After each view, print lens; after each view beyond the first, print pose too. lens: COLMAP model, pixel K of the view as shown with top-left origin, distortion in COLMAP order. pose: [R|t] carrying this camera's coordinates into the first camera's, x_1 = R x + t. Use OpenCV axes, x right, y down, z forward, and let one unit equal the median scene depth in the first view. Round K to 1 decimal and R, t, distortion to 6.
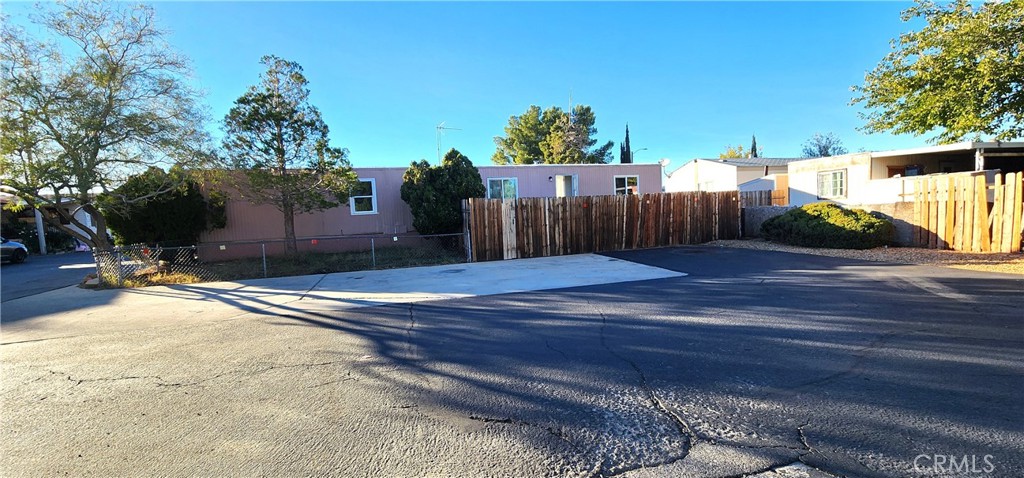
lens RADIAL K [[429.1, 0, 525.5], [0, 429.1, 242.2], [0, 0, 1]] dist [0.000709, -0.000414]
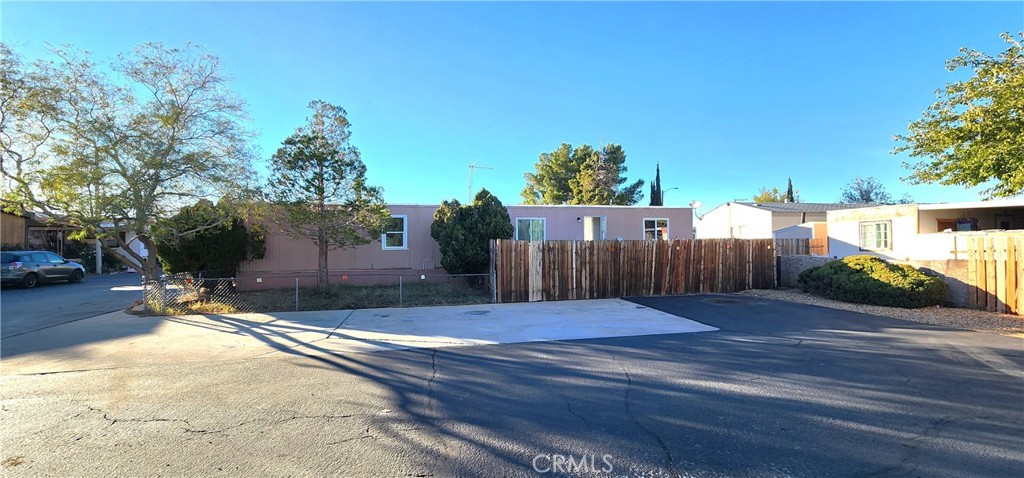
lens RADIAL K [[429.6, 0, 523.6], [0, 429.6, 240.1], [0, 0, 1]] dist [0.000393, 0.000952]
pose [[0.997051, 0.034287, -0.068657, 0.000737], [-0.039743, 0.996022, -0.079758, -0.021106], [0.065649, 0.082251, 0.994447, -0.000941]]
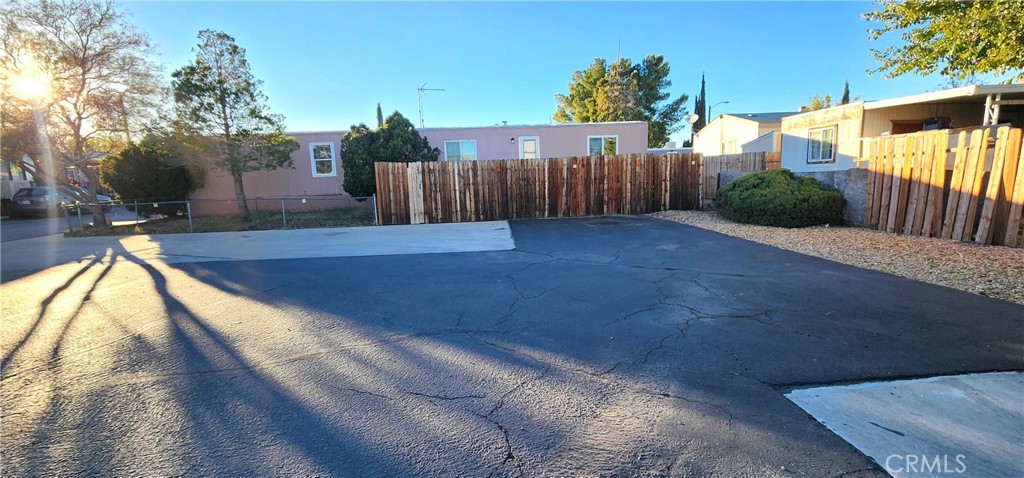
lens RADIAL K [[429.6, 0, 523.6], [0, 429.6, 240.1], [0, 0, 1]] dist [0.000393, 0.000952]
pose [[0.969789, 0.046498, -0.239473, 0.440260], [-0.025251, 0.995527, 0.091041, -0.019936], [0.242635, -0.082244, 0.966625, 0.089893]]
